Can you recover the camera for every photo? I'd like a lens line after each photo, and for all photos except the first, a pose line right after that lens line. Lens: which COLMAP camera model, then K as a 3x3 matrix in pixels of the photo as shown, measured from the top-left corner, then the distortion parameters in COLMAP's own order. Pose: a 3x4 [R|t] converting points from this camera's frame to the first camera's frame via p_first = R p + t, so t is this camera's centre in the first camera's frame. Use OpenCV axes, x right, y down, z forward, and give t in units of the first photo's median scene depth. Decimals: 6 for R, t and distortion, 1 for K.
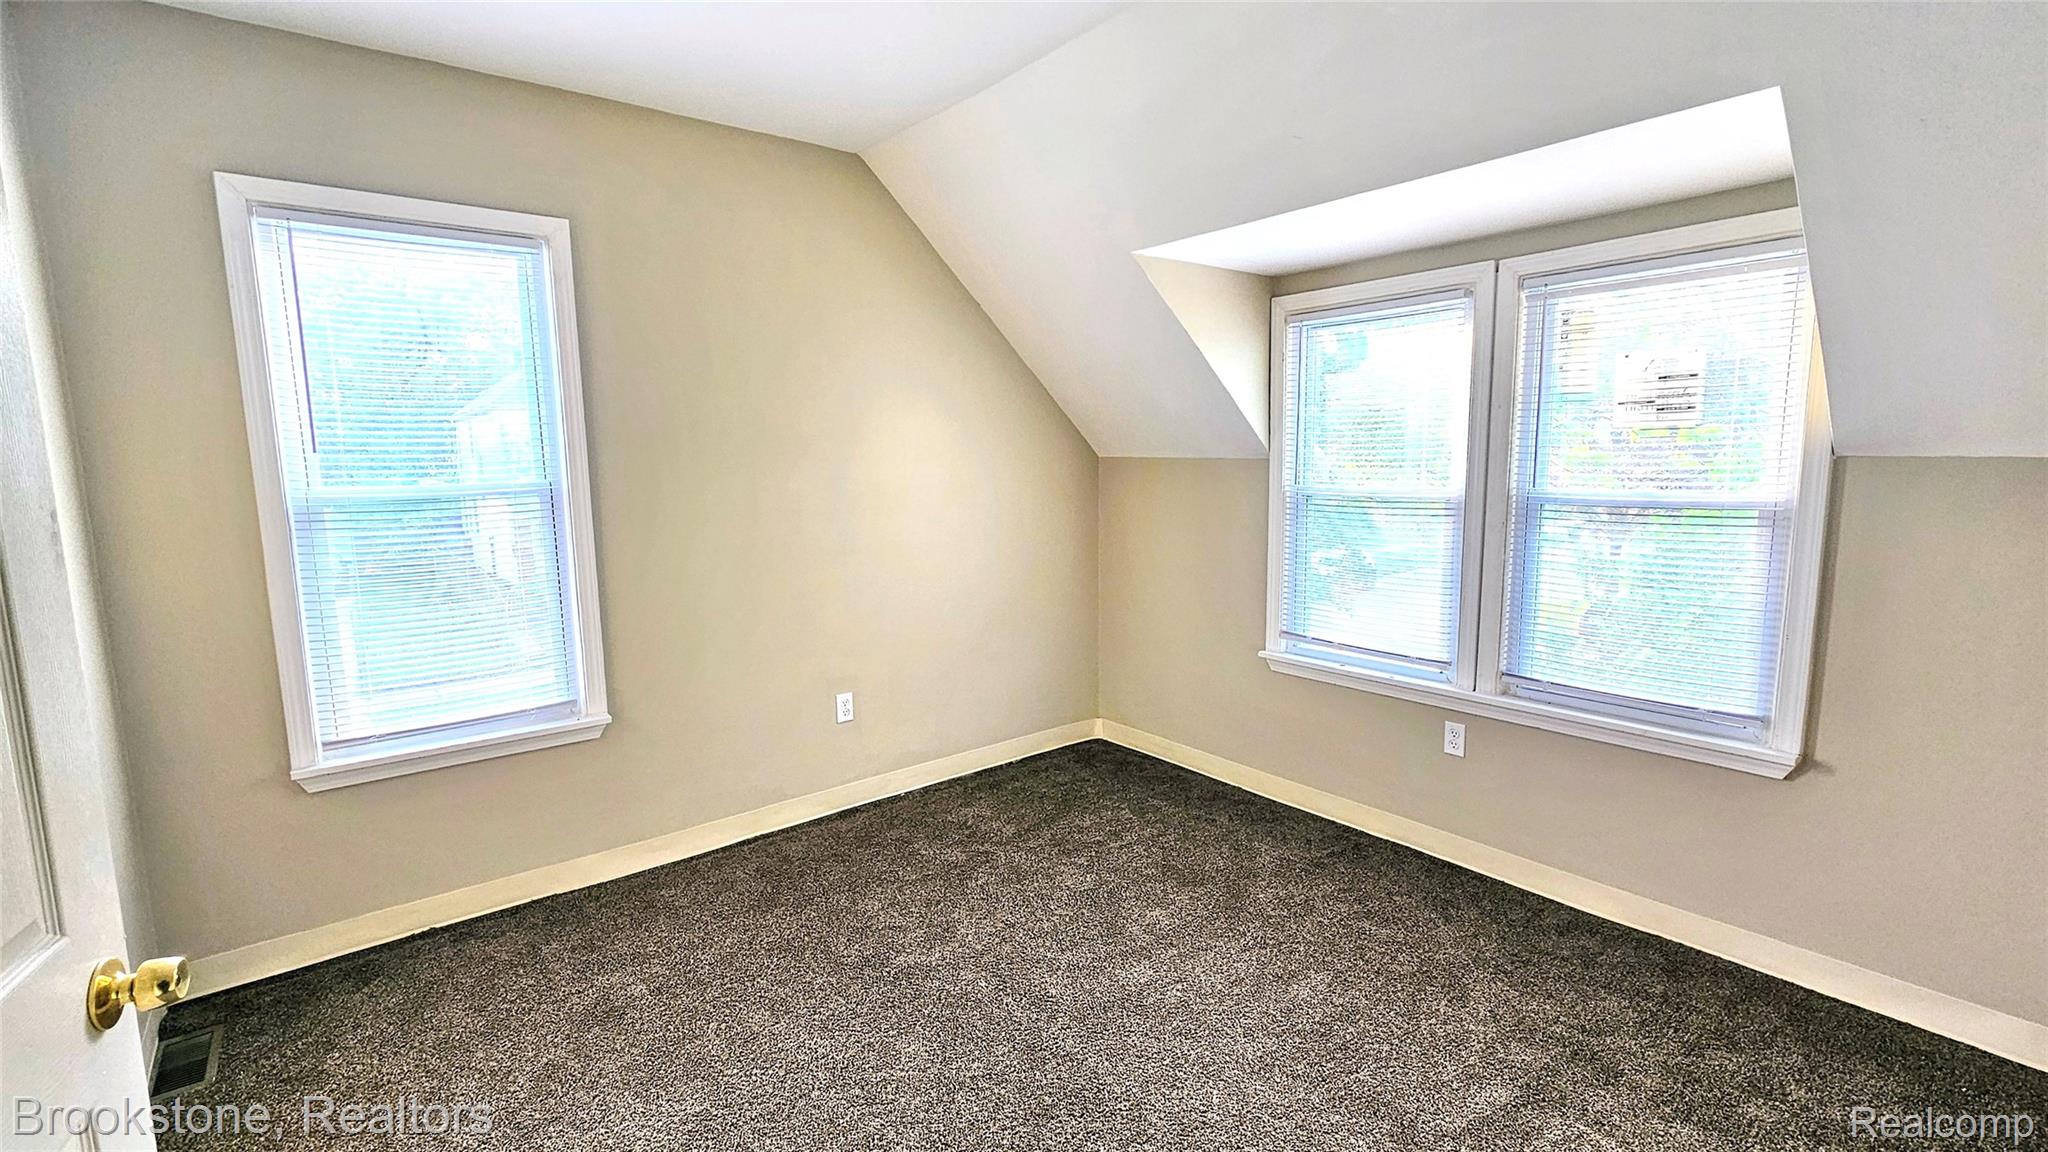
lens RADIAL K [[886.4, 0, 1024.0], [0, 886.4, 576.0], [0, 0, 1]] dist [-0.000550, -0.000371]
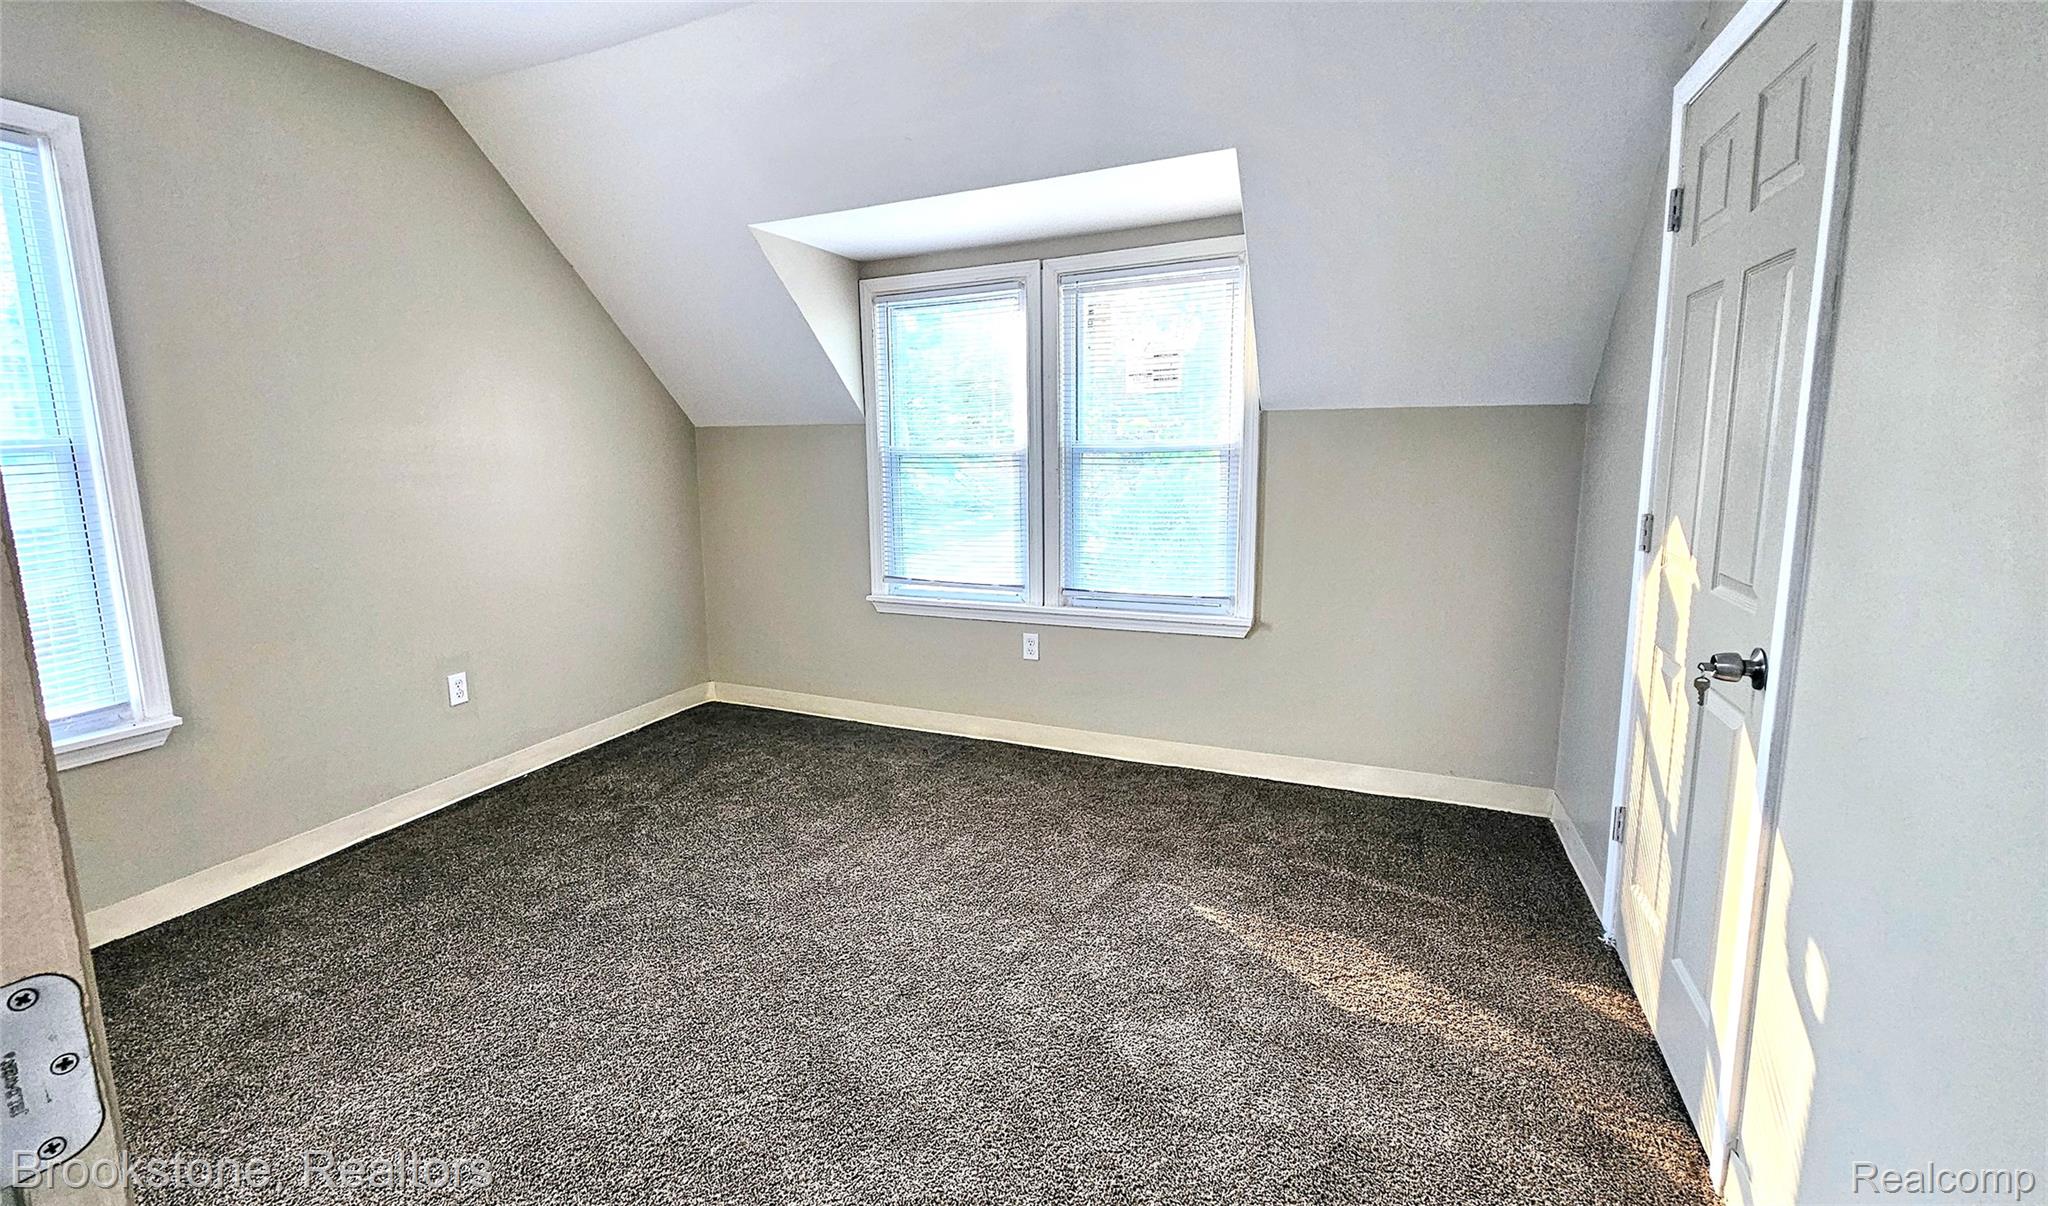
lens RADIAL K [[882.6, 0, 951.9], [0, 882.6, 582.5], [0, 0, 1]] dist [-0.001294, -0.000278]
pose [[0.900461, -0.074661, 0.428481, -0.149016], [0.068886, 0.997203, 0.028992, 0.054839], [-0.429447, 0.003410, 0.903086, -0.076423]]
